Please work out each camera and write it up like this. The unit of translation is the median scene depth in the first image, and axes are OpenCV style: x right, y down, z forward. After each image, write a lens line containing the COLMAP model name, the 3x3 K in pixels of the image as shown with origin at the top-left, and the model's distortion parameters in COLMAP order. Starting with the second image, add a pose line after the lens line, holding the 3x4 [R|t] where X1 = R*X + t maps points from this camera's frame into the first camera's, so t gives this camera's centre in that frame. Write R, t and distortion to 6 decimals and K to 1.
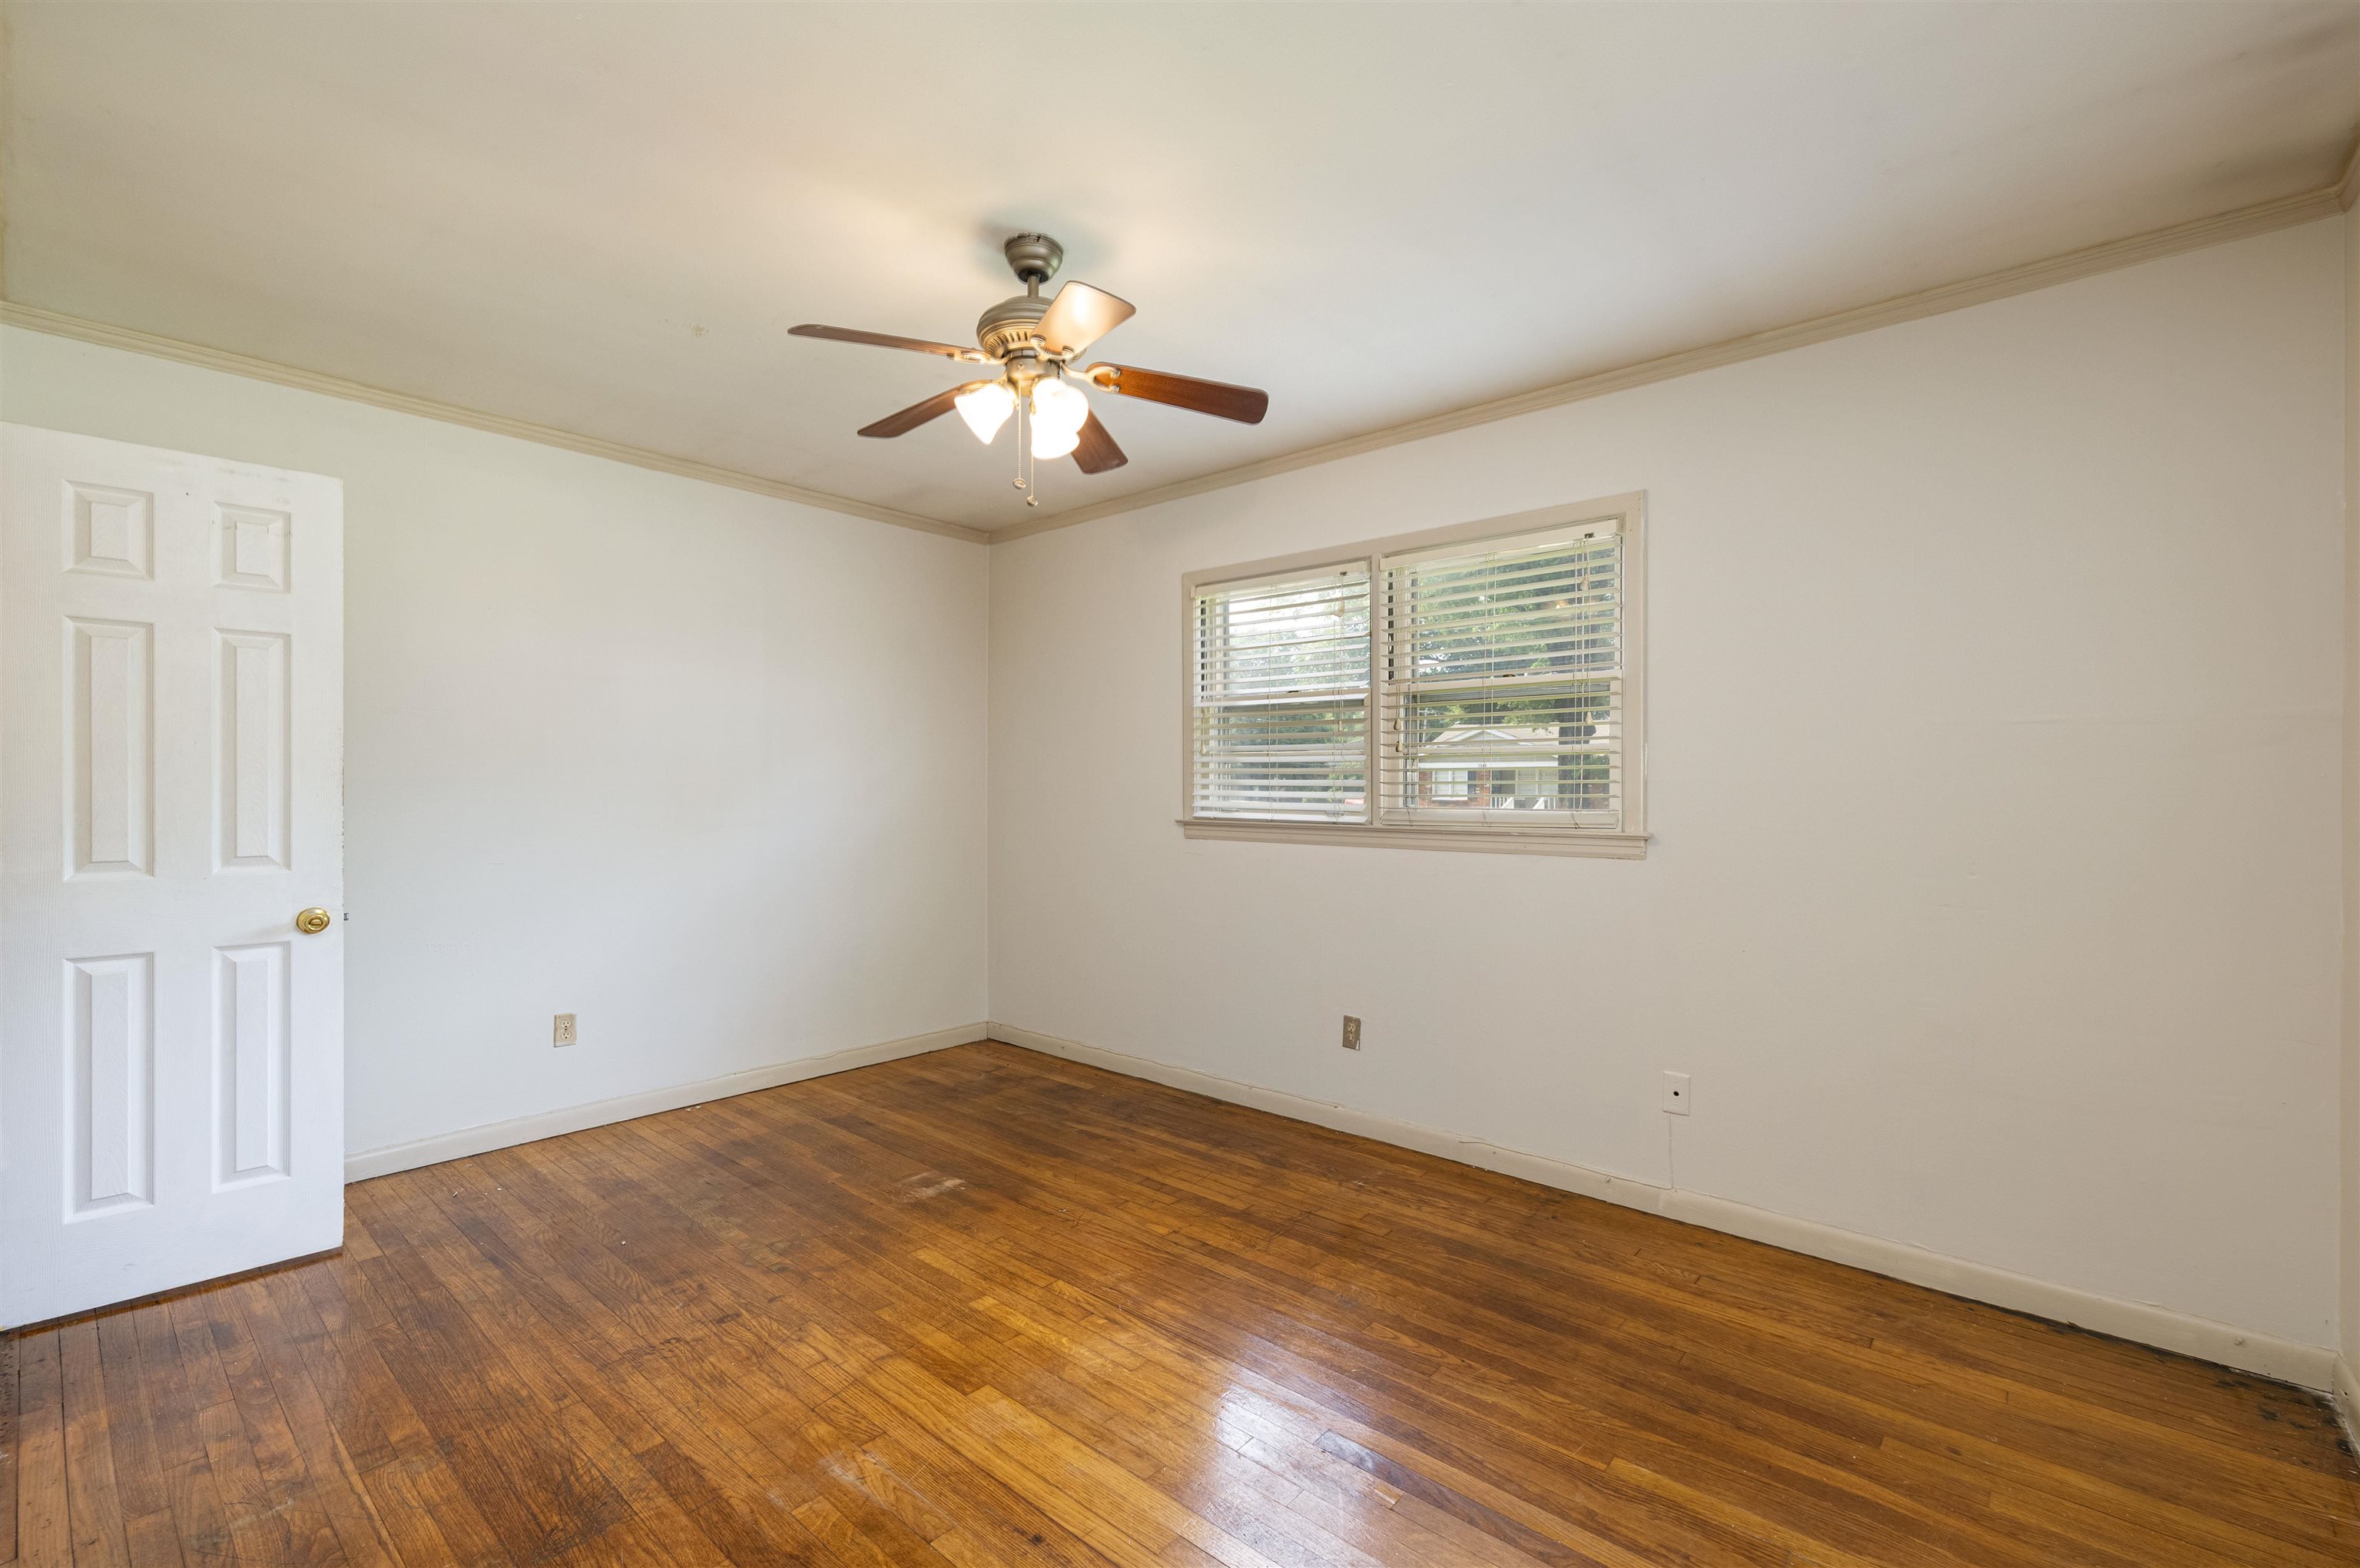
lens RADIAL K [[990.8, 0, 1177.6], [0, 990.8, 787.3], [0, 0, 1]] dist [-0.003554, 0.000661]
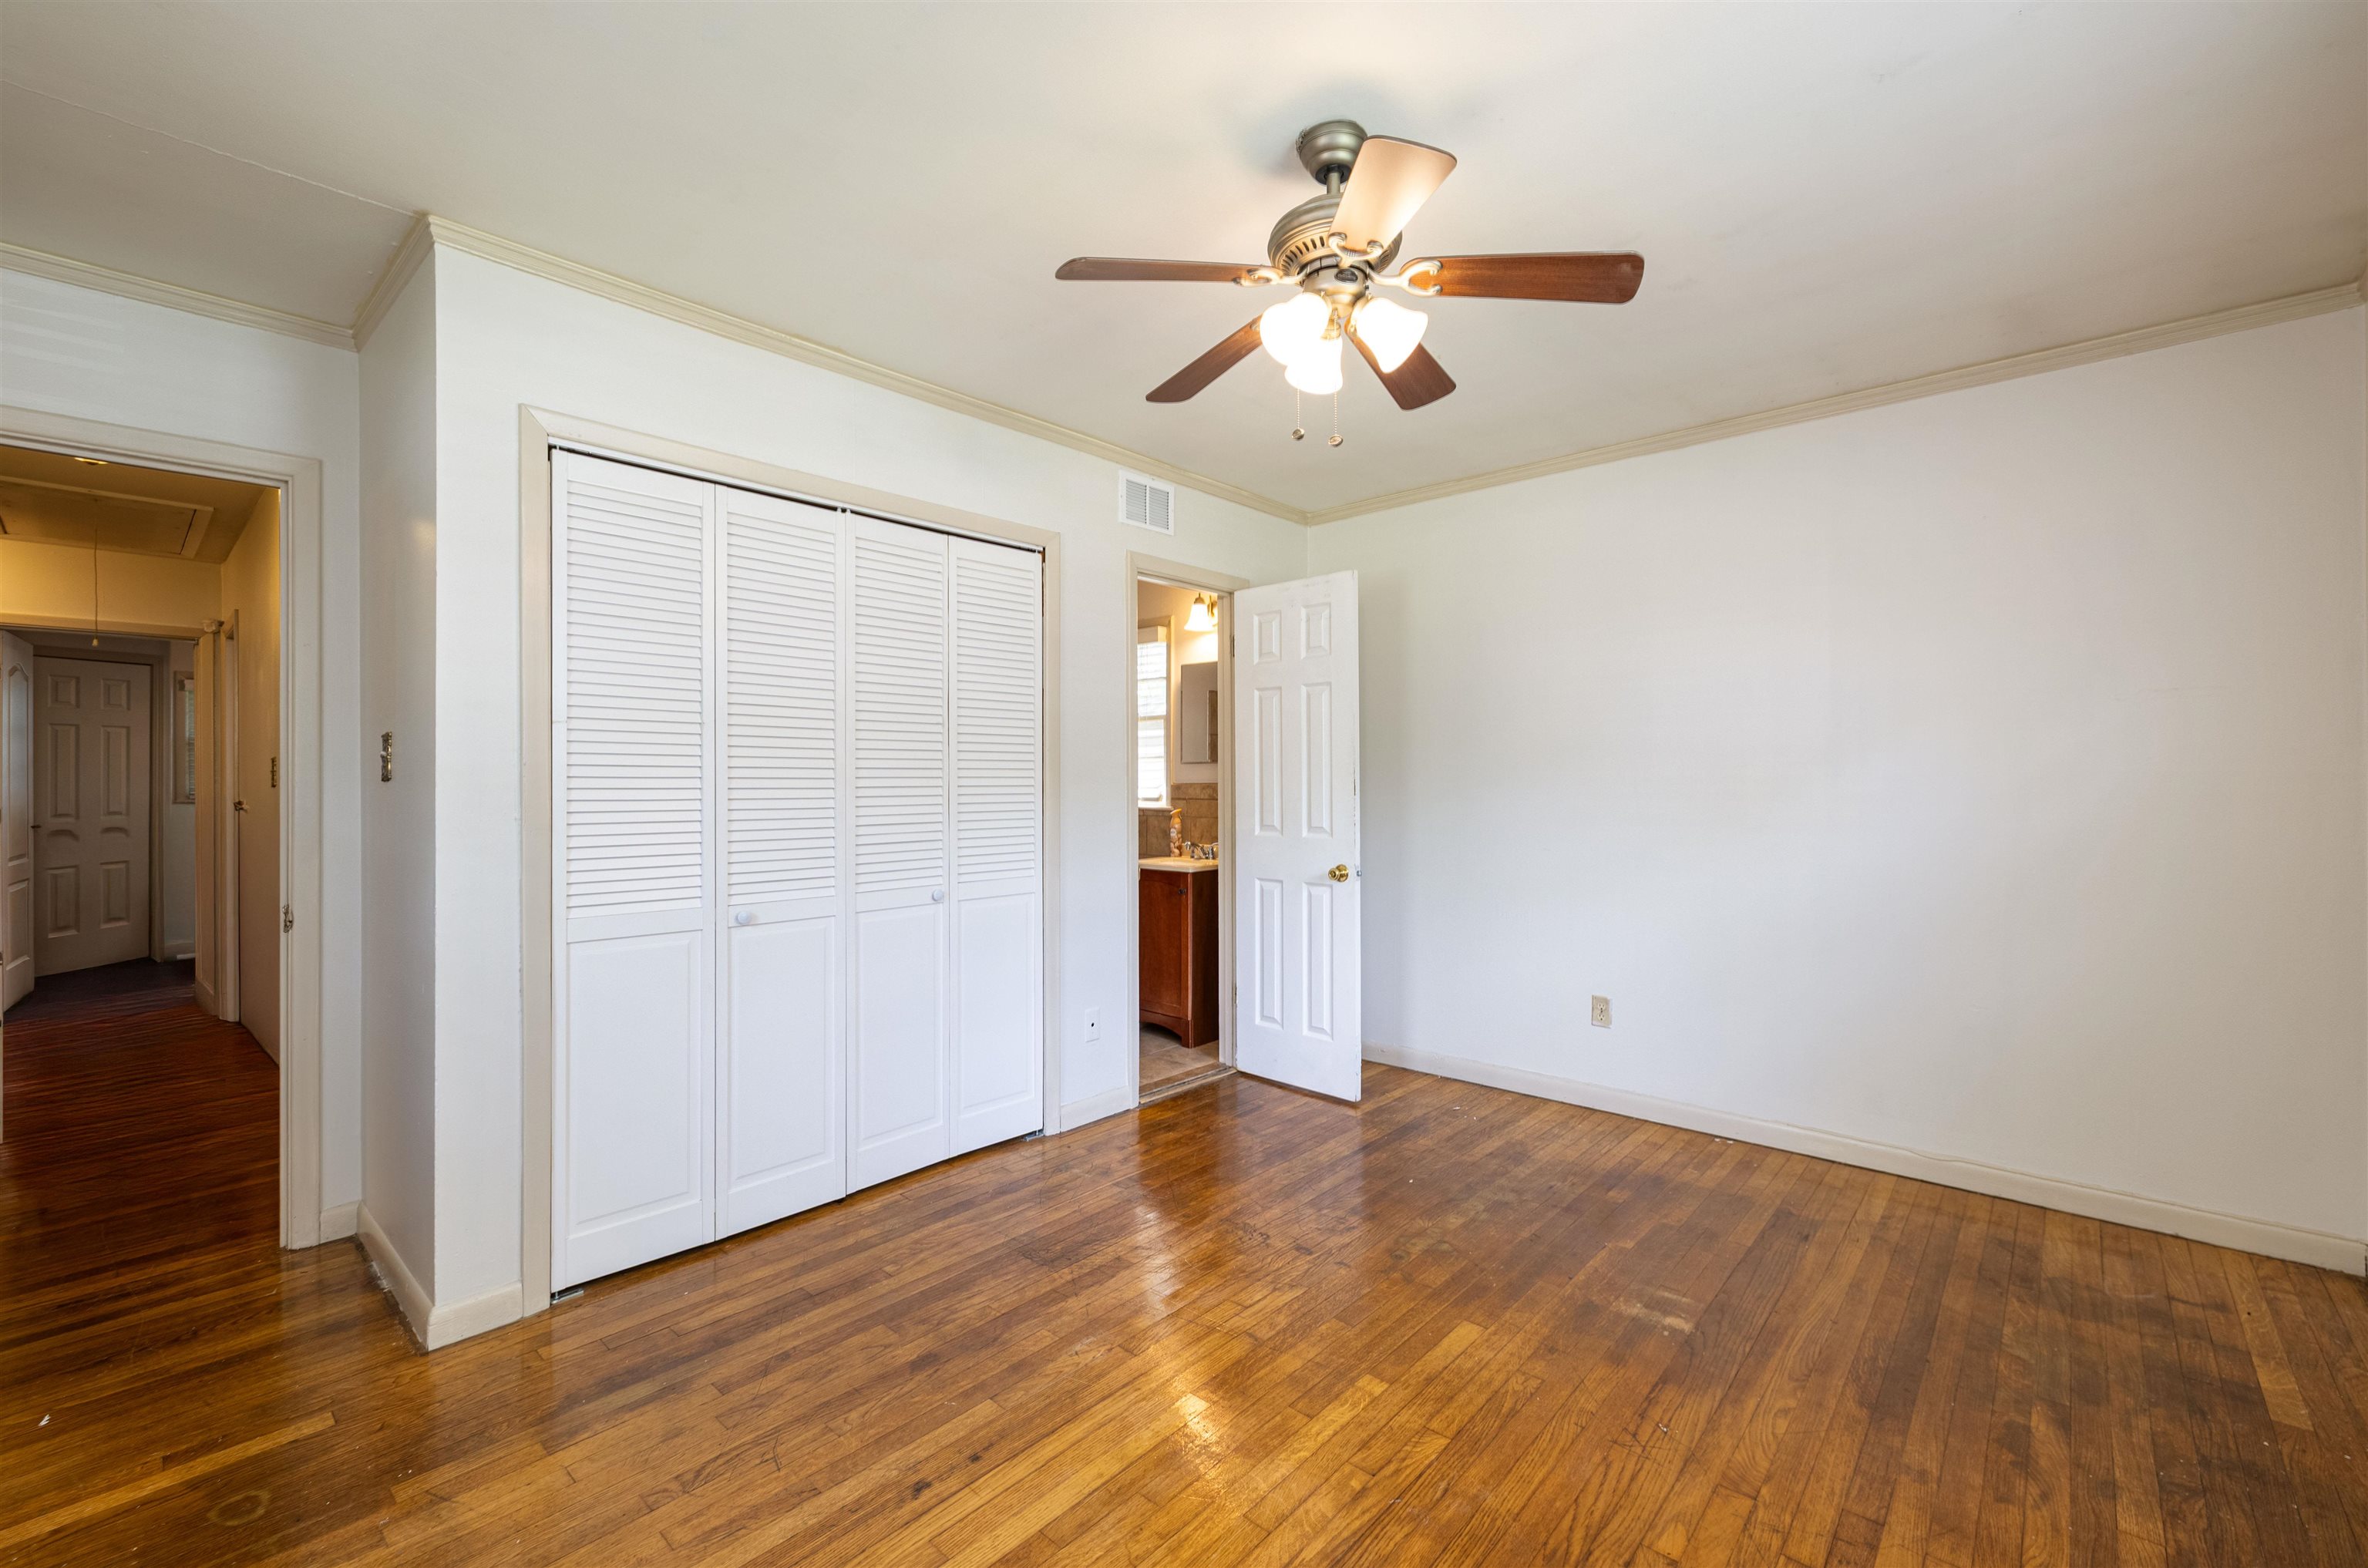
lens RADIAL K [[996.7, 0, 1201.8], [0, 996.7, 779.2], [0, 0, 1]] dist [-0.000114, -0.000209]
pose [[0.004069, -0.004613, -0.999981, 0.523004], [0.000828, 0.999989, -0.004610, 0.000975], [0.999991, -0.000809, 0.004073, 0.665055]]
